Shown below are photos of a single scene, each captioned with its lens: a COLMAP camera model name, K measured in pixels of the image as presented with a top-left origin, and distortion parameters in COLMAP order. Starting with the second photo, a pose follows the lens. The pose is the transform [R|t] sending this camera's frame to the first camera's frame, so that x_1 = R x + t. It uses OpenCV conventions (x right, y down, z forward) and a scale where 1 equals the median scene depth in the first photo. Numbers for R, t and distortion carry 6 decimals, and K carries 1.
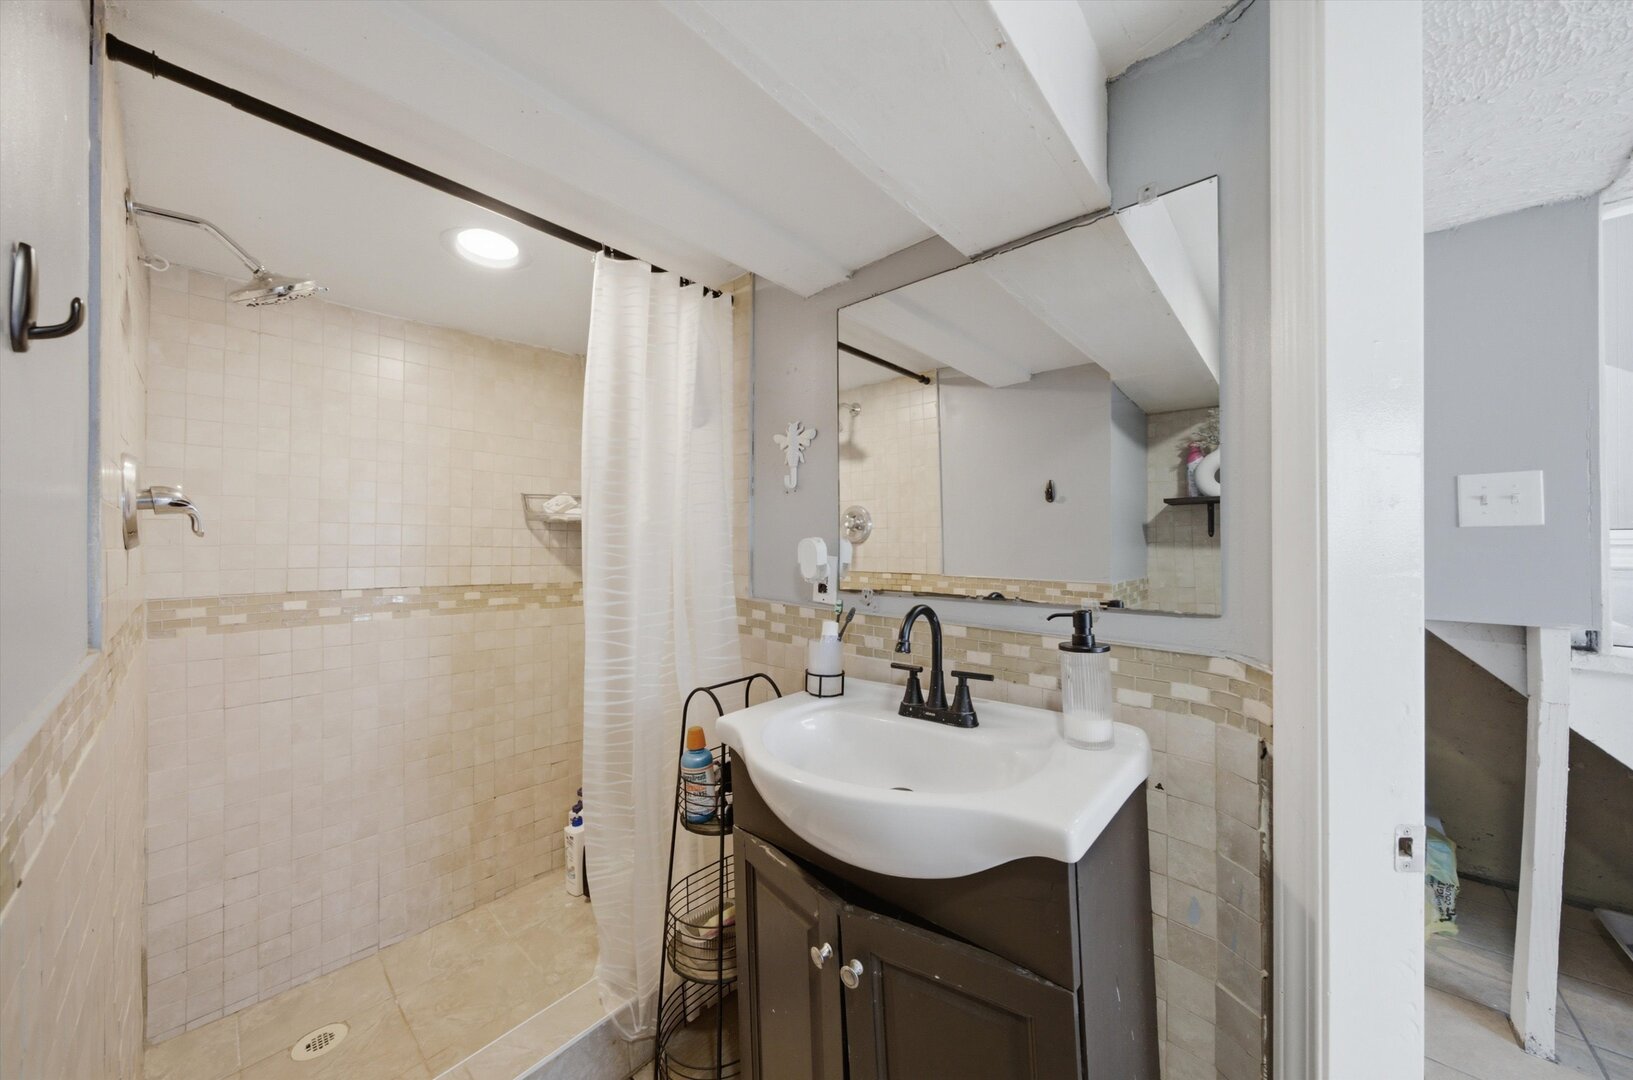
lens RADIAL K [[563.7, 0, 813.7], [0, 563.7, 534.7], [0, 0, 1]] dist [-0.000196, -0.000011]
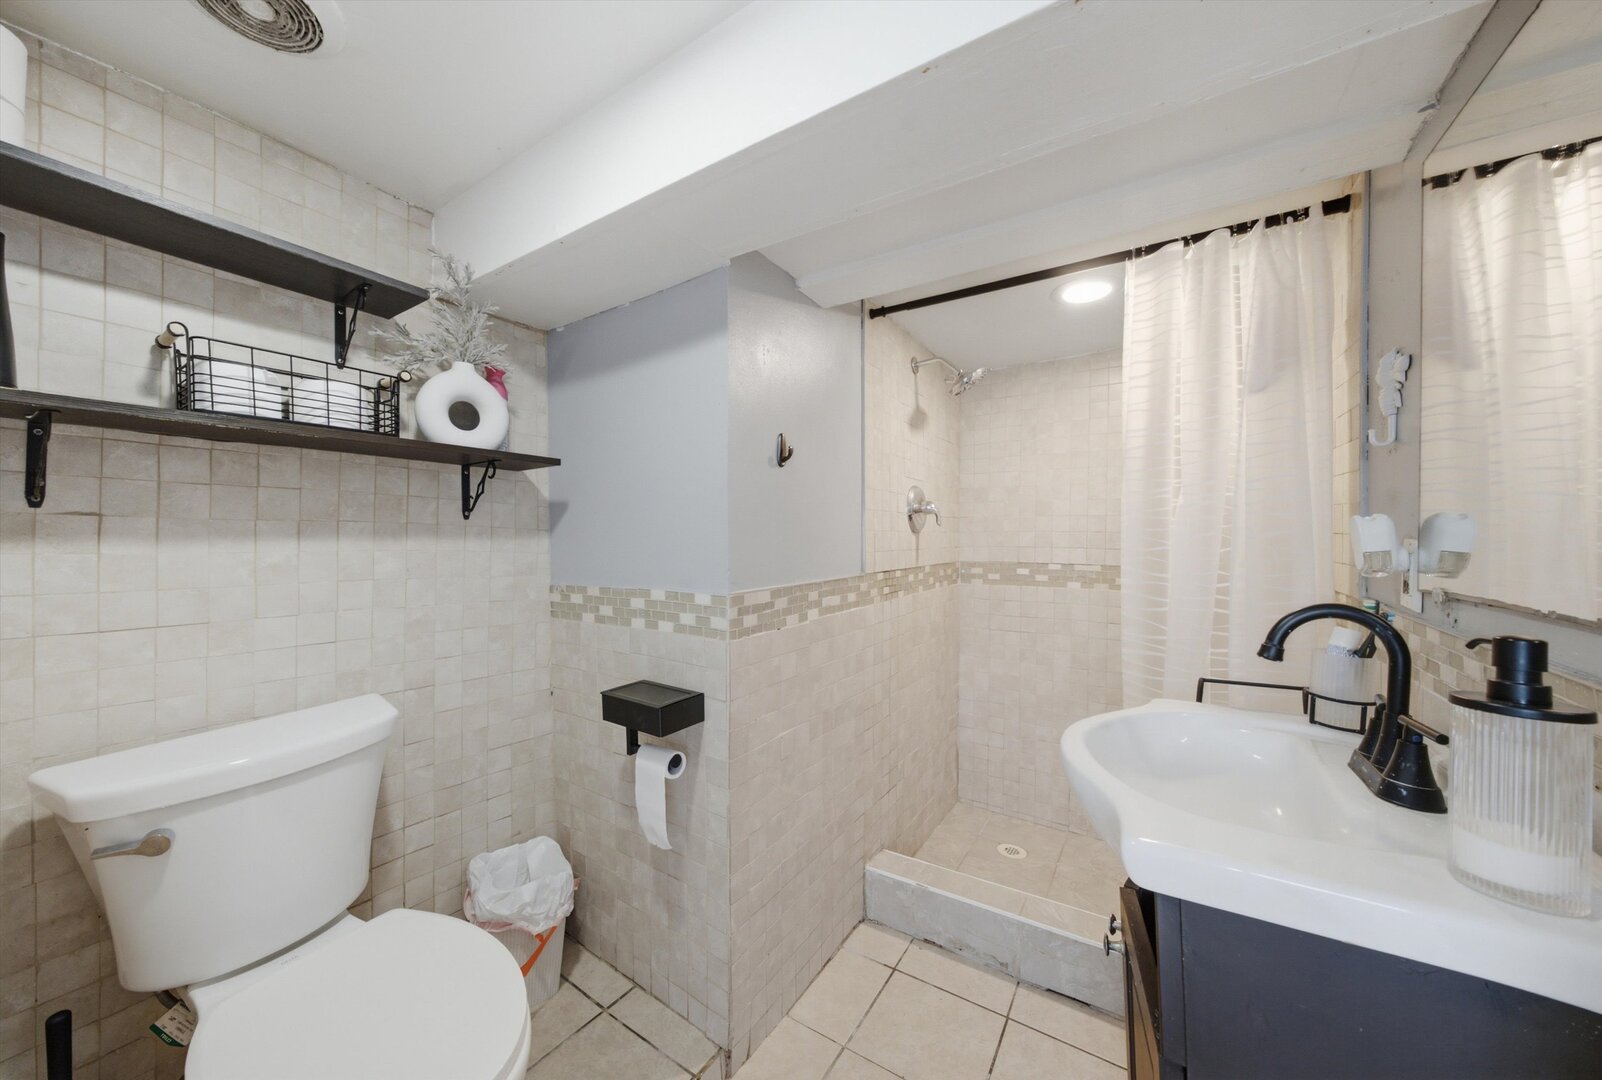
lens RADIAL K [[576.4, 0, 801.0], [0, 576.4, 540.0], [0, 0, 1]] dist [-0.000024, -0.000031]
pose [[0.168017, 0.007627, -0.985755, 0.556830], [0.014202, 0.999848, 0.010157, 0.017808], [0.985682, -0.015706, 0.167883, 0.165448]]
